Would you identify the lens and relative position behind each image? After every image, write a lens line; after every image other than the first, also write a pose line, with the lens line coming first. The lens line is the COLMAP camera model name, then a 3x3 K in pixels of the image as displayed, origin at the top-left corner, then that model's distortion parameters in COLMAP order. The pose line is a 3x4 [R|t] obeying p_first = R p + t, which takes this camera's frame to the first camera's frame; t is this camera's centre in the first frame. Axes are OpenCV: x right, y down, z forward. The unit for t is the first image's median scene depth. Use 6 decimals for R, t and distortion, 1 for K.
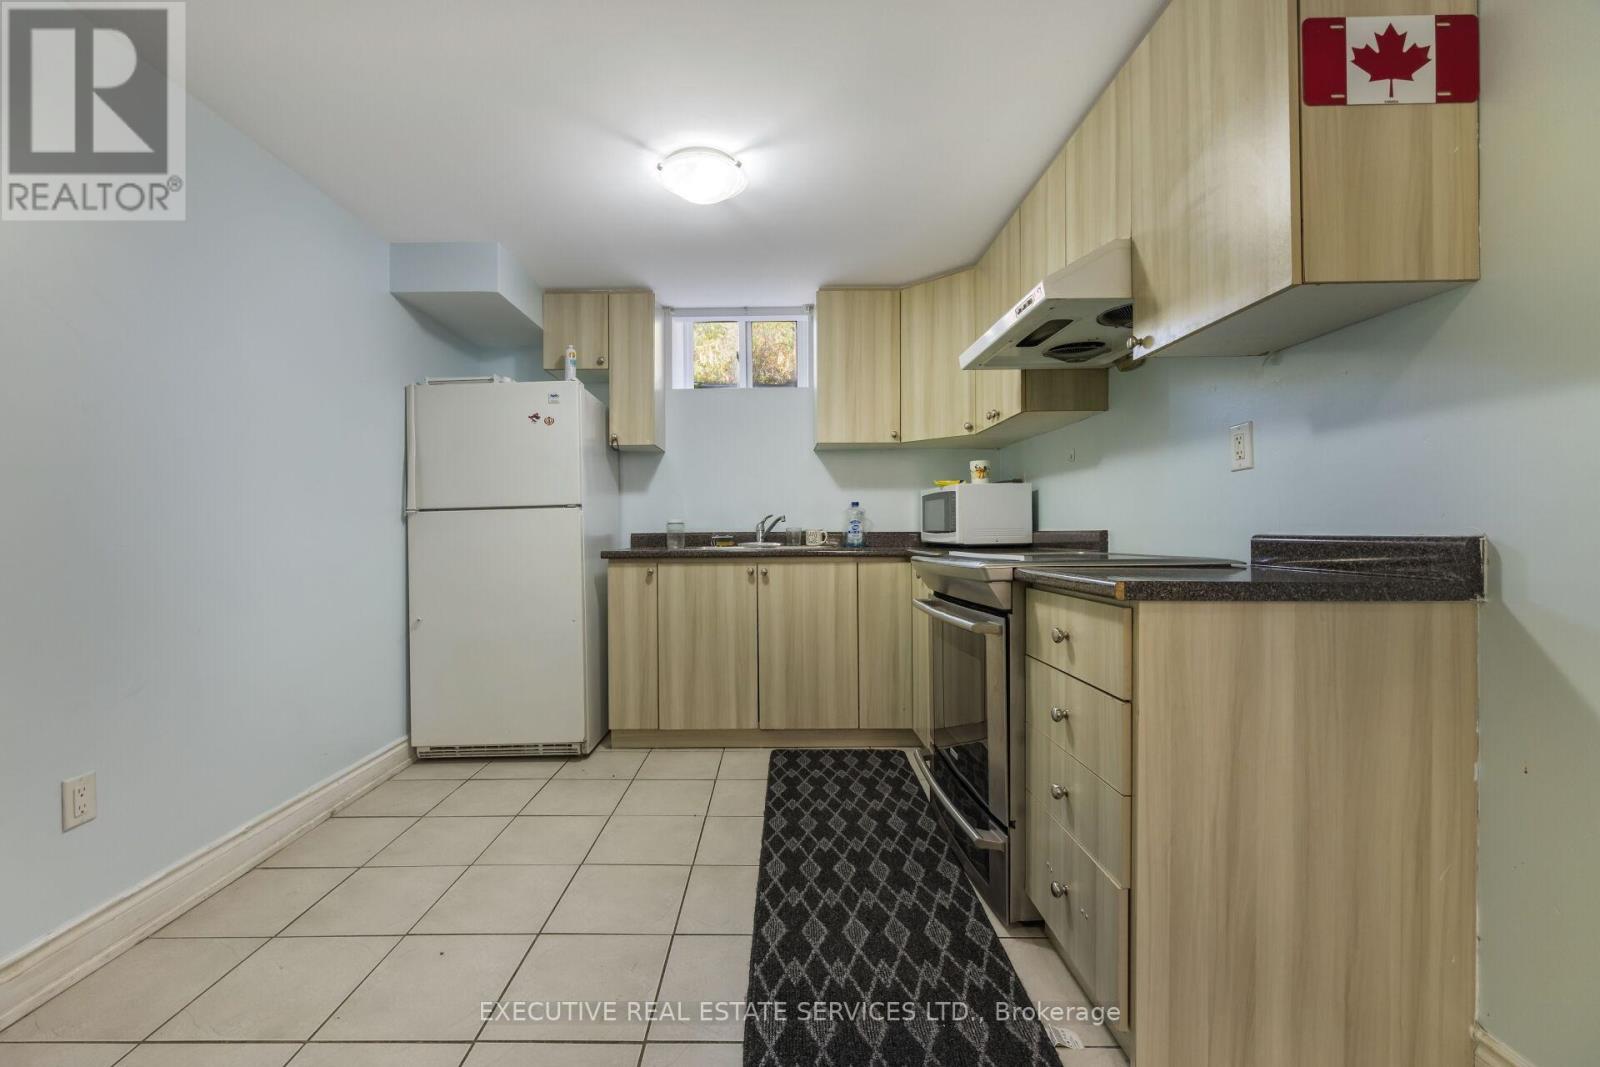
lens RADIAL K [[623.2, 0, 790.6], [0, 623.2, 526.4], [0, 0, 1]] dist [-0.000391, -0.000001]
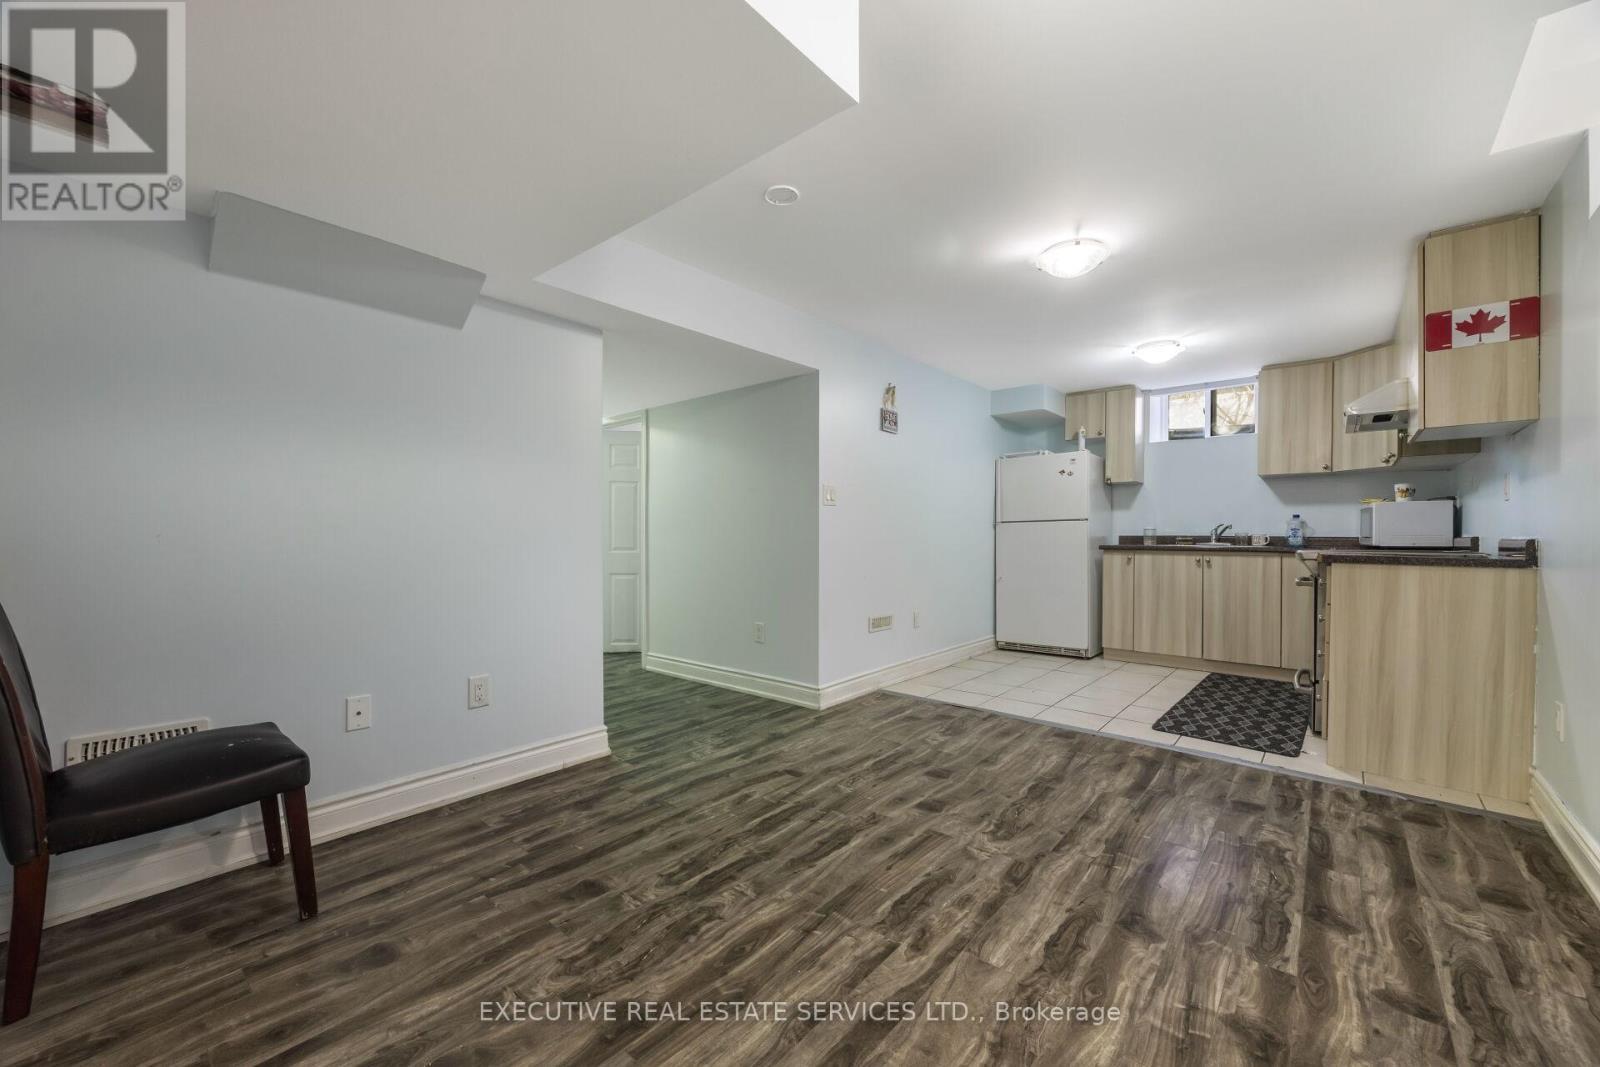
lens RADIAL K [[623.2, 0, 790.9], [0, 623.2, 536.0], [0, 0, 1]] dist [-0.000391, -0.000001]
pose [[0.728865, 0.014039, -0.684513, 0.271234], [-0.007665, 0.999894, 0.012346, -0.000577], [0.684614, -0.003752, 0.728896, -0.896384]]
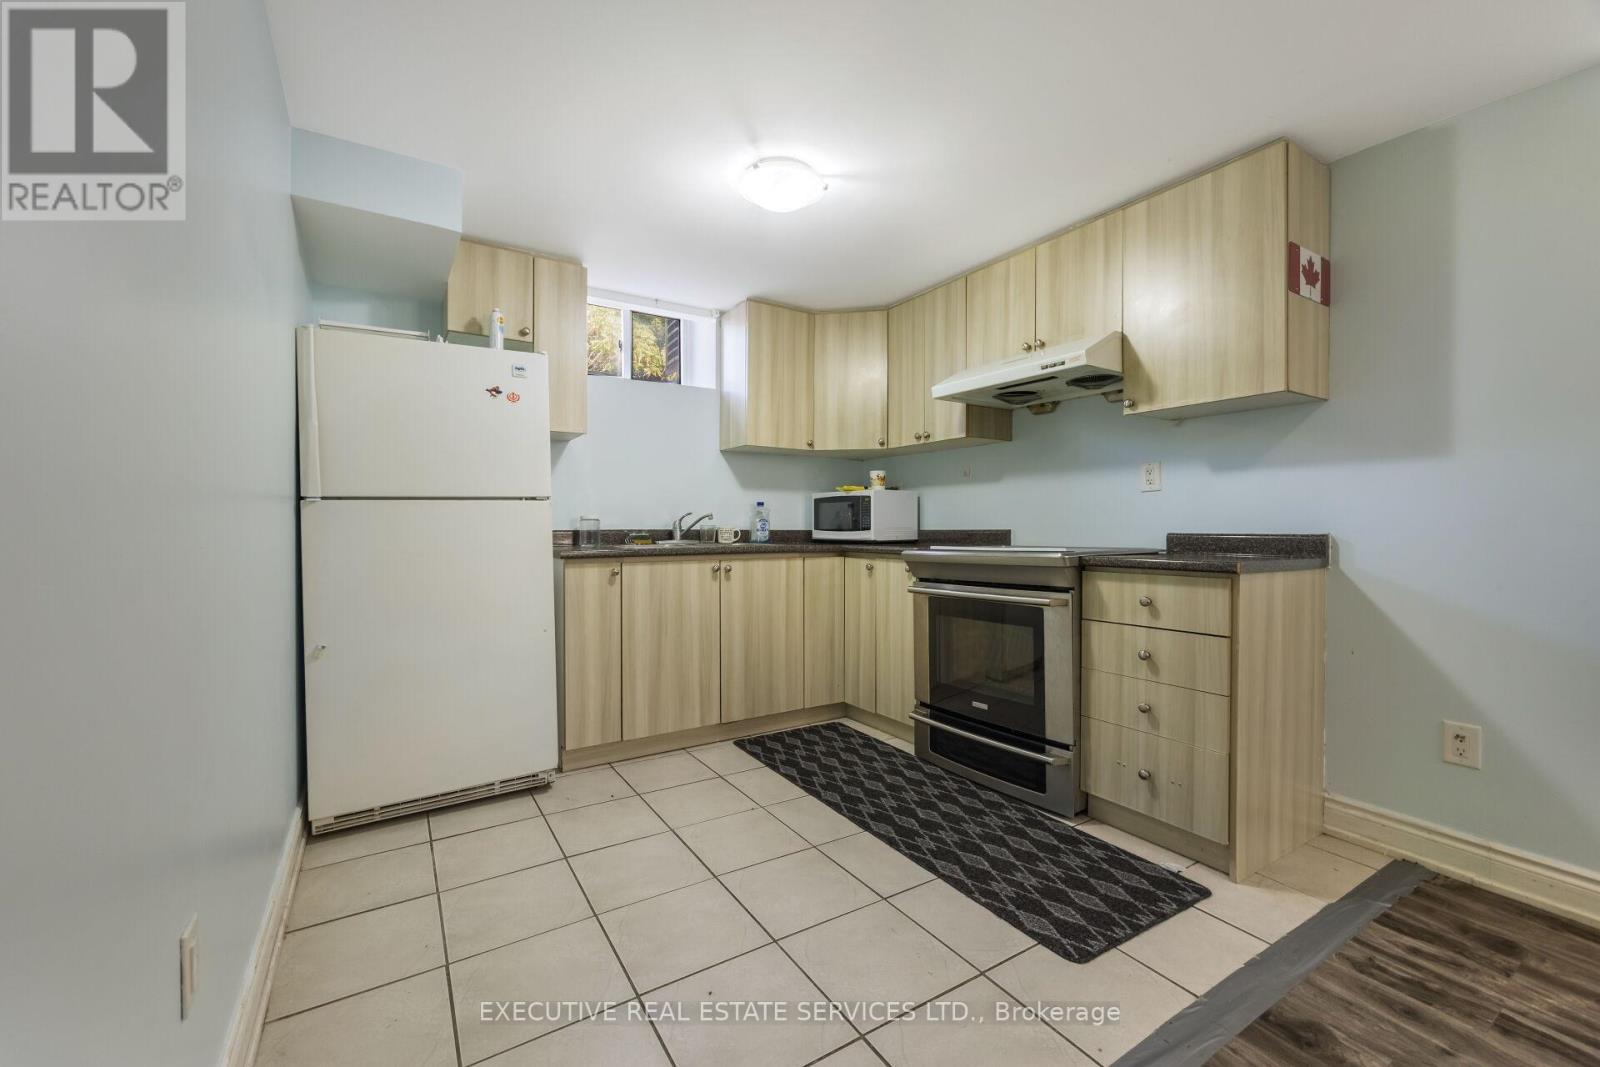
lens RADIAL K [[623.2, 0, 748.2], [0, 623.2, 523.6], [0, 0, 1]] dist [-0.000391, -0.000001]
pose [[0.857349, 0.009489, 0.514649, -0.541685], [-0.008836, 0.999954, -0.003718, 0.002713], [-0.514660, -0.001360, 0.857393, 0.106752]]
